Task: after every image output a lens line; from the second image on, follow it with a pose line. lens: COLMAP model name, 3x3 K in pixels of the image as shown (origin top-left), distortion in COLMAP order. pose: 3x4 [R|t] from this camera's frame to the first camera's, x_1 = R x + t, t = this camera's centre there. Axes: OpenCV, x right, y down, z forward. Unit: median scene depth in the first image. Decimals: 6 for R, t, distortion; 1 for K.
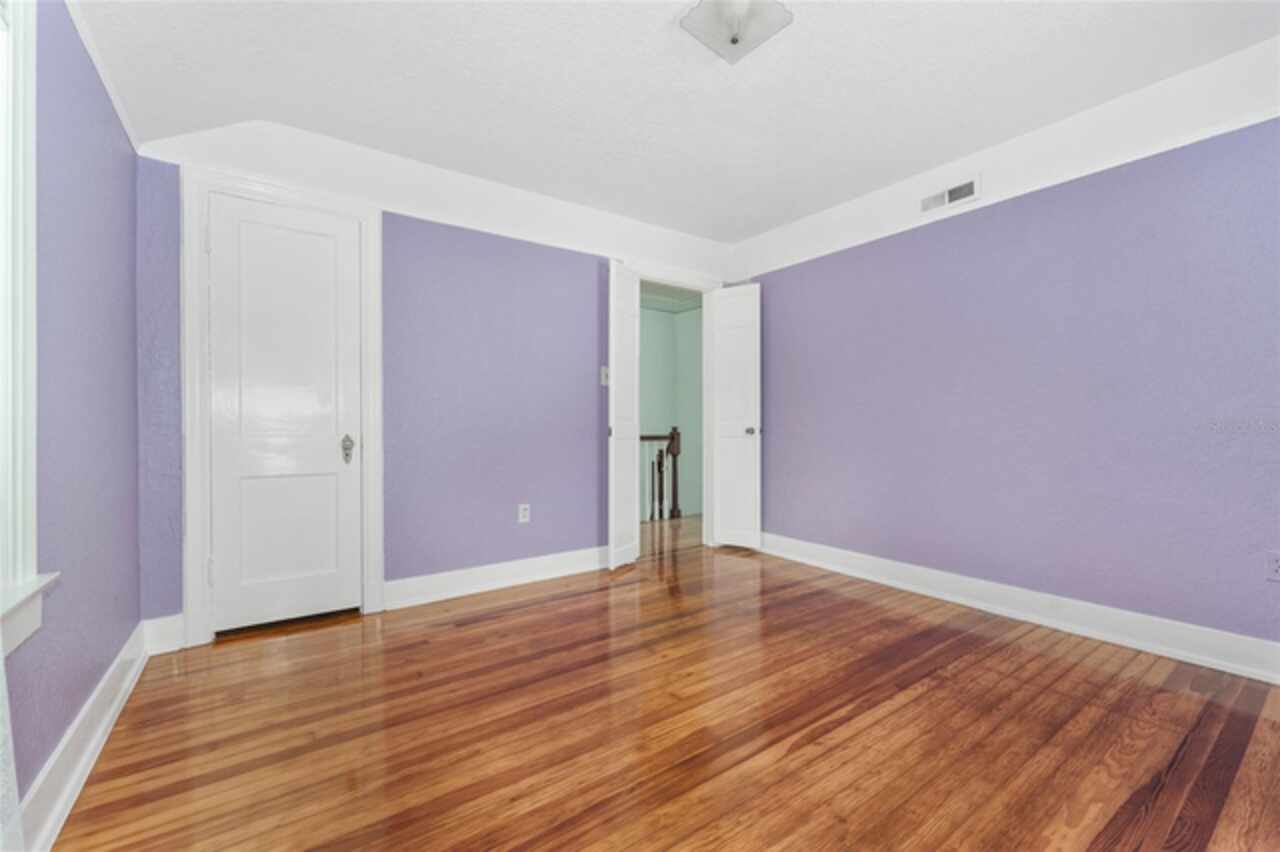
lens RADIAL K [[523.0, 0, 639.7], [0, 523.0, 426.3], [0, 0, 1]] dist [-0.003783, -0.001088]
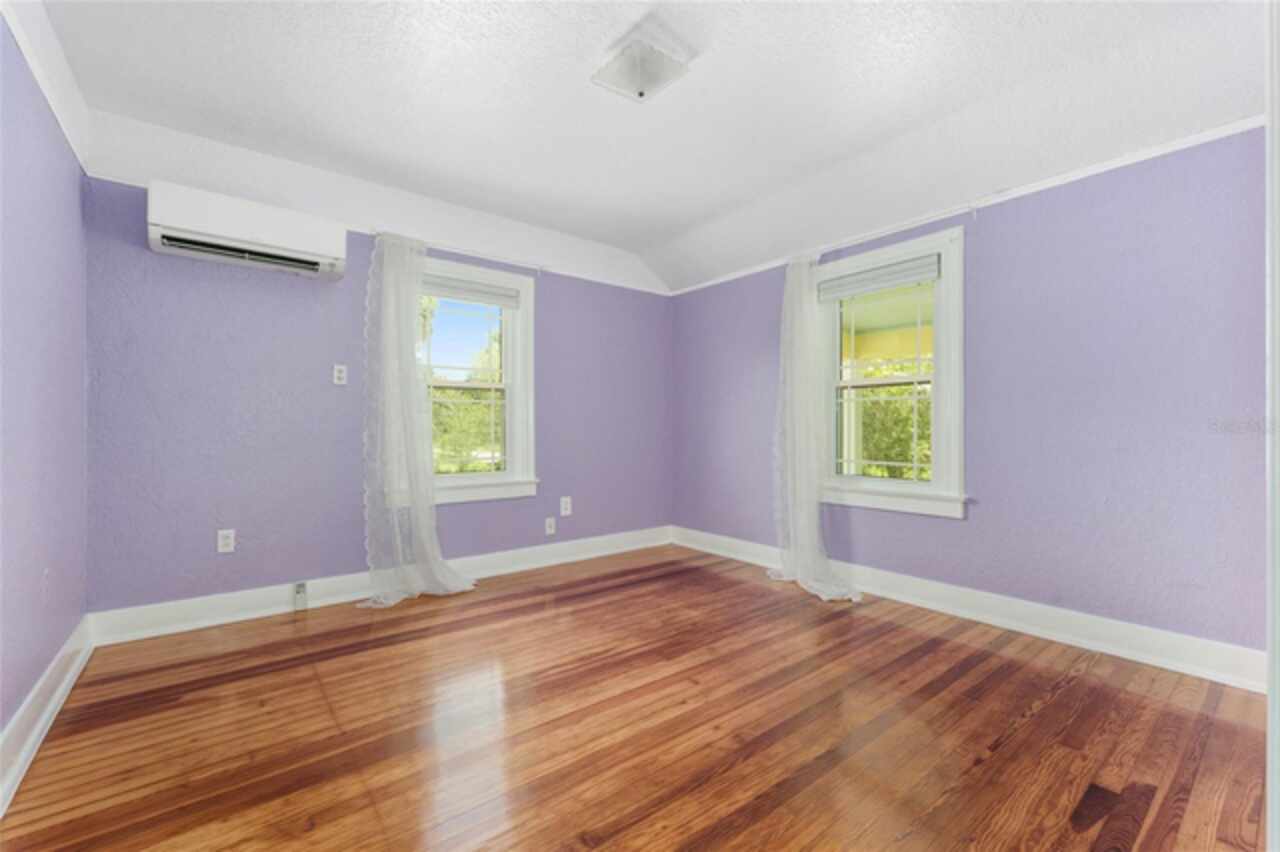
lens RADIAL K [[523.0, 0, 637.4], [0, 523.0, 430.8], [0, 0, 1]] dist [-0.003783, -0.001088]
pose [[-0.999009, 0.004238, -0.044304, 0.244259], [0.003980, 0.999975, 0.005907, -0.010649], [0.044328, 0.005725, -0.999001, 2.180417]]
